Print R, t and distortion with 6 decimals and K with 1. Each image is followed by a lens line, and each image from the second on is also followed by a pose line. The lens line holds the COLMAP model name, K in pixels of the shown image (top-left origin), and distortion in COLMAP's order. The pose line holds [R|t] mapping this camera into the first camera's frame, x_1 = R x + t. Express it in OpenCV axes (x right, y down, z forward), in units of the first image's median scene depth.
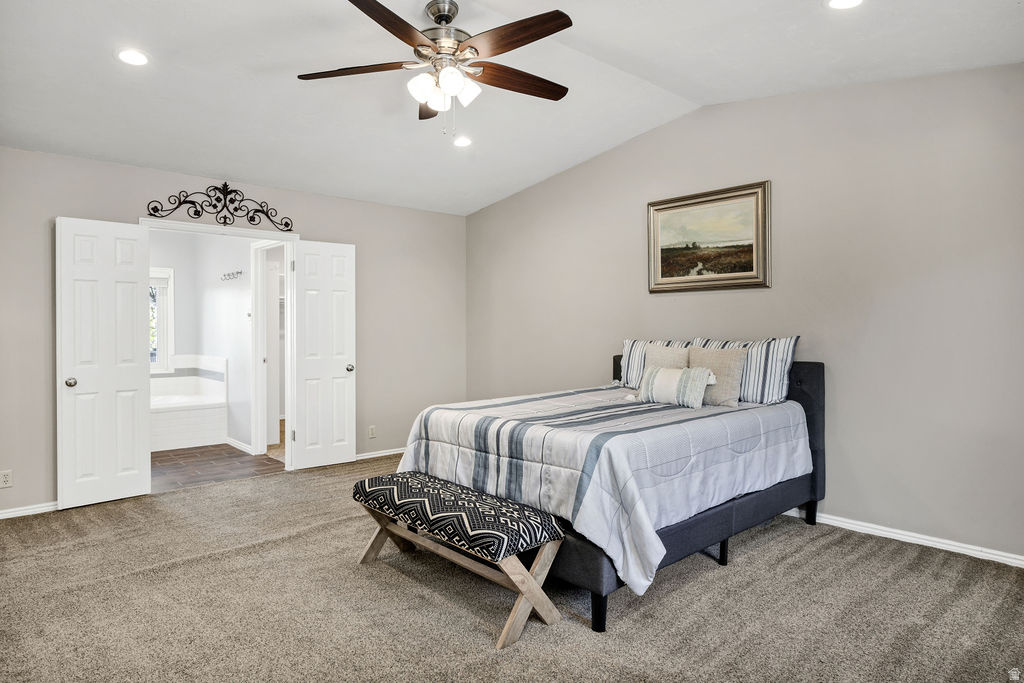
lens RADIAL K [[624.6, 0, 511.7], [0, 624.6, 328.2], [0, 0, 1]] dist [-0.001608, -0.000256]
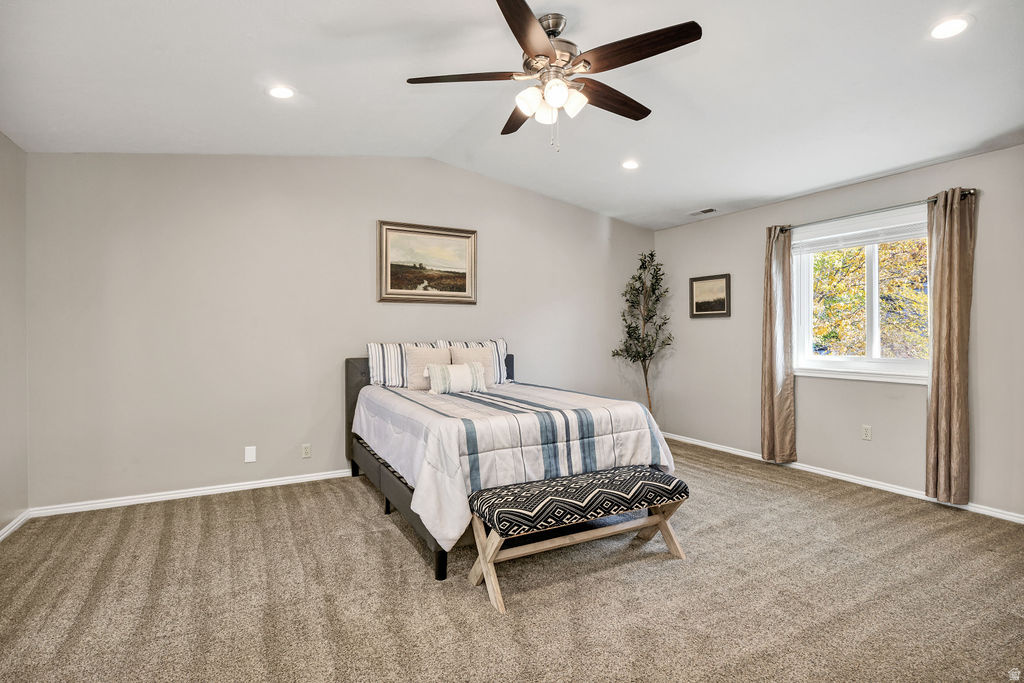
lens RADIAL K [[497.6, 0, 512.0], [0, 497.6, 341.5], [0, 0, 1]] dist [-0.000439, 0.000039]
pose [[0.230370, -0.015296, 0.972983, -0.677190], [0.001315, 0.999880, 0.015408, 0.002782], [-0.973102, -0.002270, 0.230363, 0.637875]]
